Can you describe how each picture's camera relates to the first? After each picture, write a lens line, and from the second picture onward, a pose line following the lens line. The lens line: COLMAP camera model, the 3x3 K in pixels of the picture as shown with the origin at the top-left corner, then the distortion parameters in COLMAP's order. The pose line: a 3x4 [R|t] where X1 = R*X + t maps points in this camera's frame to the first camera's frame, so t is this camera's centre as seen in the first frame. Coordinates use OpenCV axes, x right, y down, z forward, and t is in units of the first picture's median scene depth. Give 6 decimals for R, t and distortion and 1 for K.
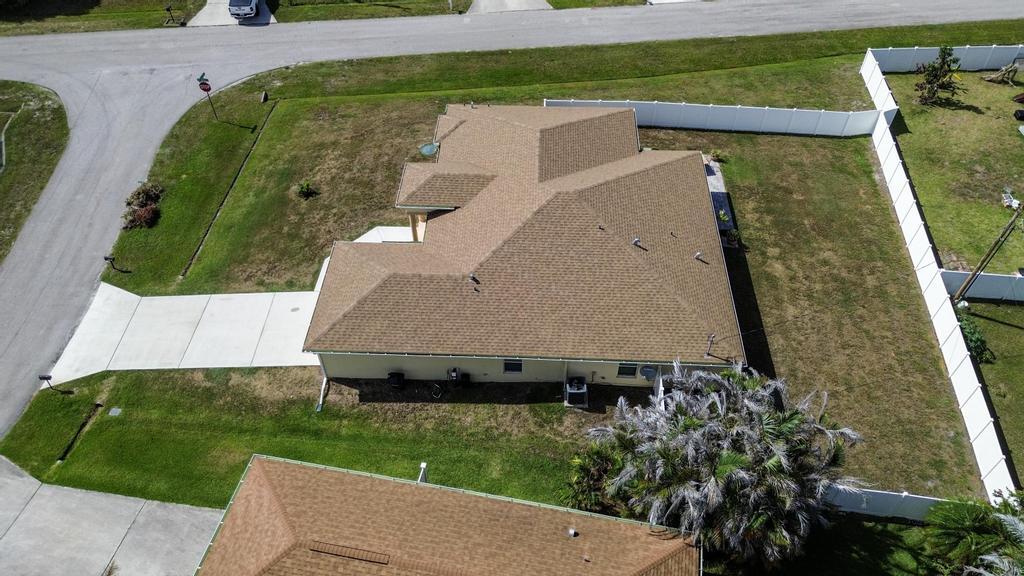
lens RADIAL K [[756.8, 0, 512.0], [0, 756.8, 288.0], [0, 0, 1]] dist [0.020749, -0.001544]
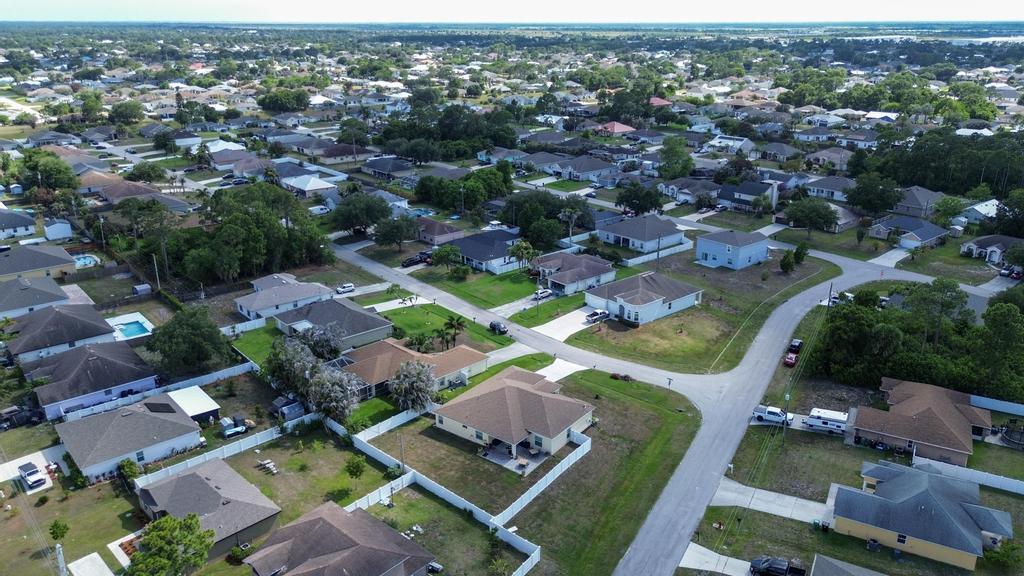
lens RADIAL K [[700.2, 0, 516.1], [0, 700.2, 273.7], [0, 0, 1]] dist [0.055955, -0.049808]
pose [[-0.563897, 0.267371, -0.781366, 1.705707], [-0.596760, 0.522110, 0.609327, -1.687852], [0.570875, 0.809886, -0.134860, 0.814375]]
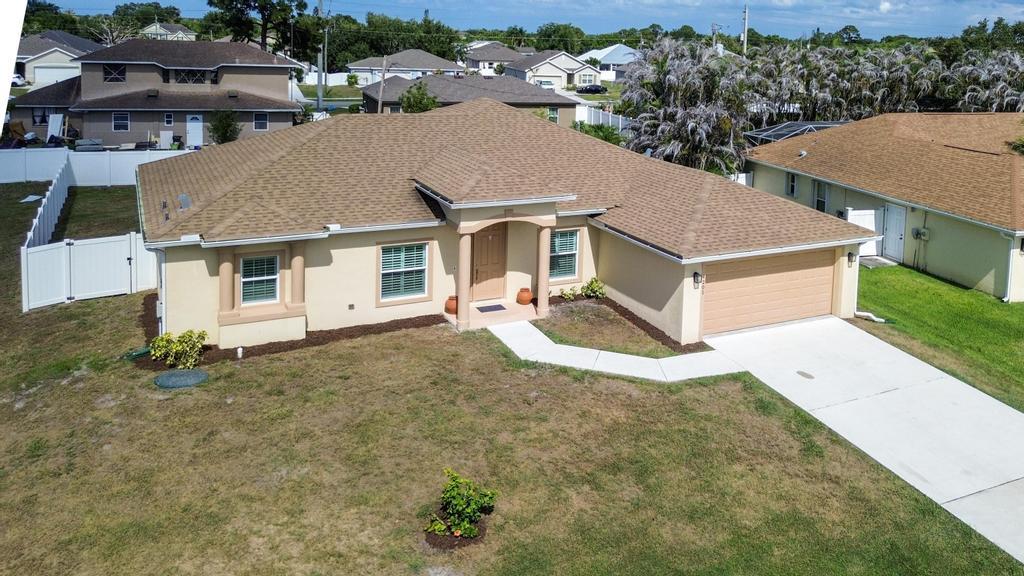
lens RADIAL K [[833.2, 0, 583.7], [0, 833.2, 145.9], [0, 0, 1]] dist [0.036095, -0.003773]
pose [[-0.524382, -0.117600, 0.843323, -0.542757], [0.598232, 0.653906, 0.463169, -0.333946], [-0.605923, 0.747380, -0.272544, 0.948334]]
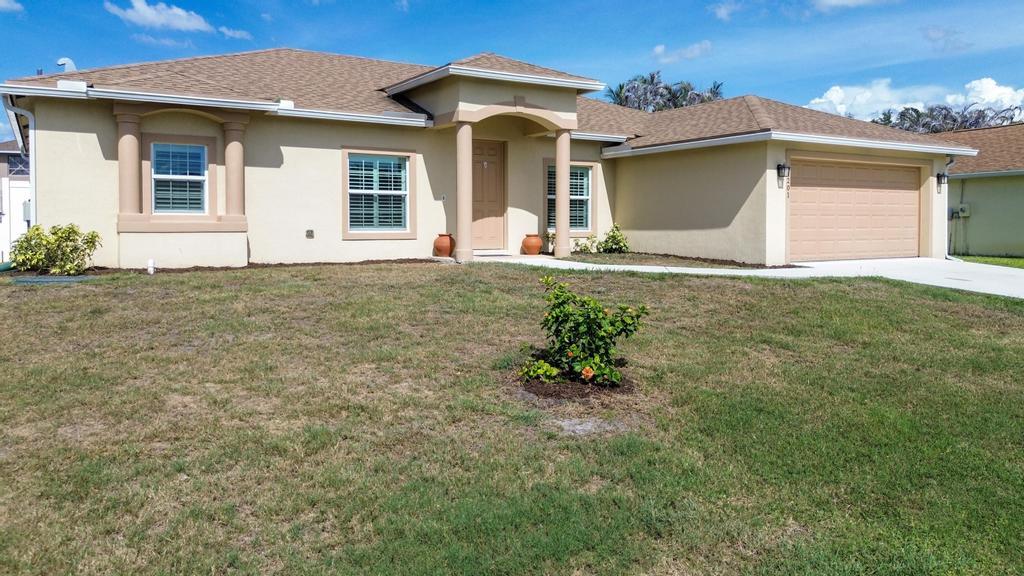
lens RADIAL K [[743.5, 0, 506.2], [0, 743.5, 246.8], [0, 0, 1]] dist [0.044205, -0.005716]
pose [[-0.563855, -0.014012, 0.825755, -0.381434], [0.604994, 0.673607, 0.424542, -0.210440], [-0.562183, 0.738957, -0.371340, 1.039310]]
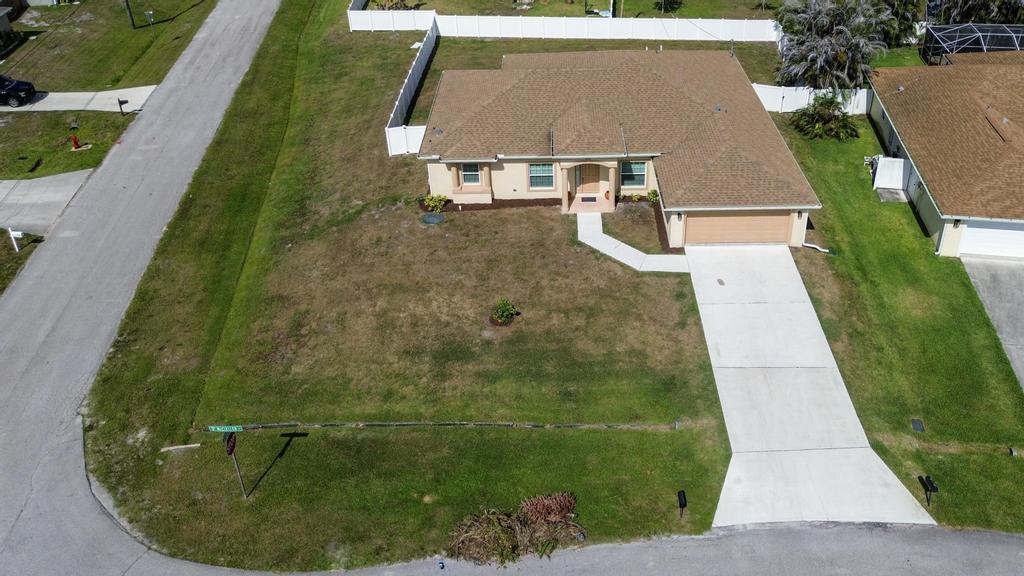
lens RADIAL K [[735.7, 0, 546.1], [0, 735.7, 239.4], [0, 0, 1]] dist [0.018934, -0.003019]
pose [[-0.052869, -0.559223, 0.827330, -0.801877], [0.735037, 0.539018, 0.411314, -0.417820], [-0.675962, 0.629864, 0.382552, 0.661222]]
